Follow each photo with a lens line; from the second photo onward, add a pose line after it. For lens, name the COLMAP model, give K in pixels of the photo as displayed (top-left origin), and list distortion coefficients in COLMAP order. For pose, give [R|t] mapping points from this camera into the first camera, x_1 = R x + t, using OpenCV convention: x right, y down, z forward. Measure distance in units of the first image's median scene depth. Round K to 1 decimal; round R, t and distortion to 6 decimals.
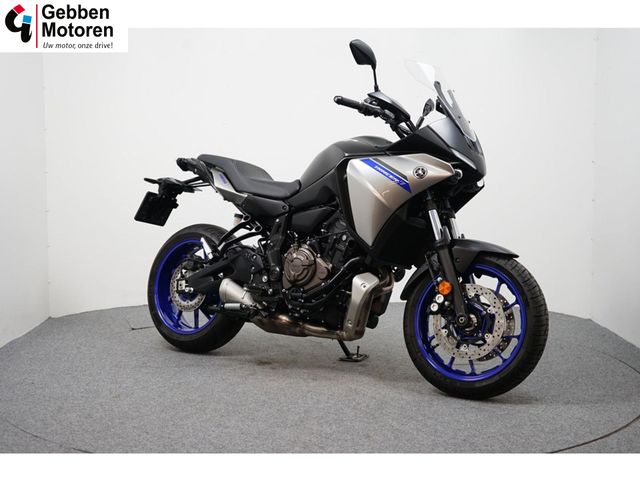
lens RADIAL K [[950.4, 0, 320.3], [0, 950.4, 239.9], [0, 0, 1]] dist [0.012216, 0.000000]
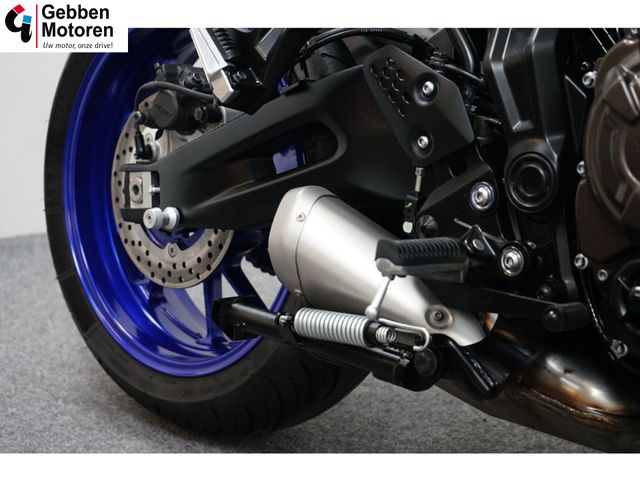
lens RADIAL K [[1302.7, 0, 320.3], [0, 1302.7, 240.3], [0, 0, 1]] dist [0.016865, 0.000000]
pose [[0.989693, -0.012915, -0.142621, -0.051849], [0.041316, 0.979327, 0.198019, -0.006457], [0.137115, -0.201870, 0.969767, 0.705256]]
